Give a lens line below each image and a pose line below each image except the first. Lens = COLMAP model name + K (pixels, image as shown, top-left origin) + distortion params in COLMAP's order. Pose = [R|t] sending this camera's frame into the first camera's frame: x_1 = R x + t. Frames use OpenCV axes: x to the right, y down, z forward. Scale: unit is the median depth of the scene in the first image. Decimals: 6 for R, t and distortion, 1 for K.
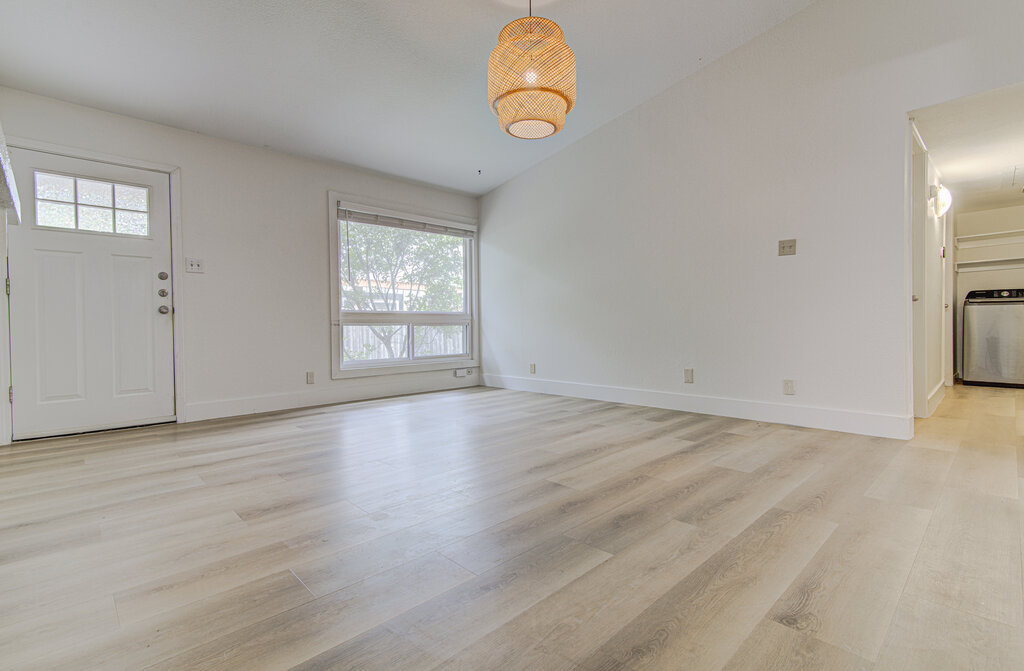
lens RADIAL K [[473.5, 0, 512.0], [0, 473.5, 335.5], [0, 0, 1]] dist [0.009964, 0.000469]
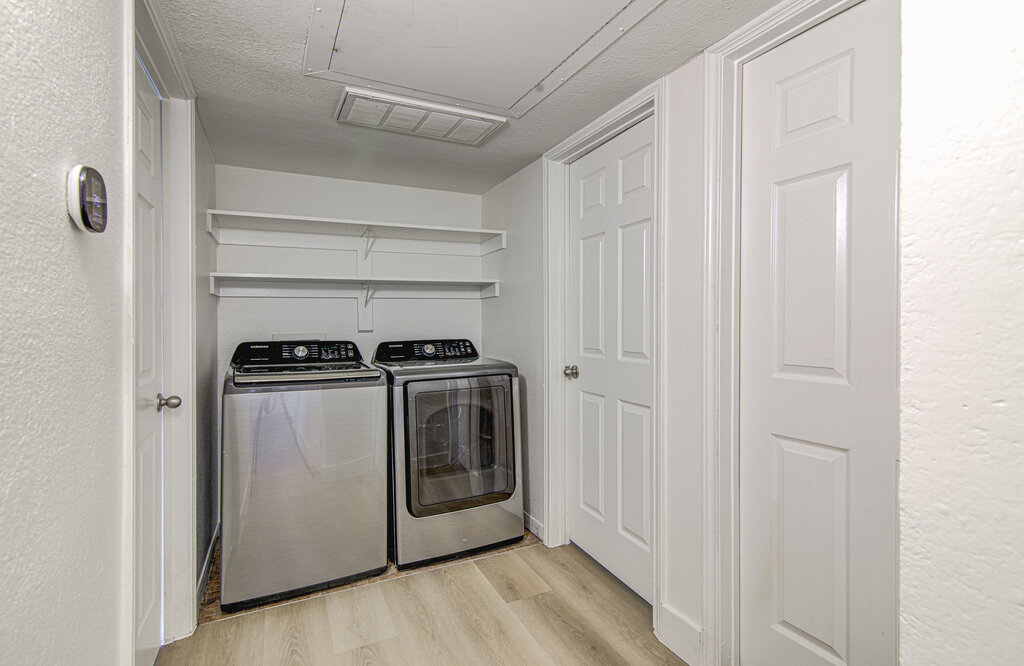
lens RADIAL K [[487.6, 0, 512.0], [0, 487.6, 333.0], [0, 0, 1]] dist [-0.000745, -0.000453]
pose [[0.308814, 0.009856, 0.951071, 0.611136], [0.017941, 0.999708, -0.016186, -0.089102], [-0.950953, 0.022062, 0.308547, 0.626599]]
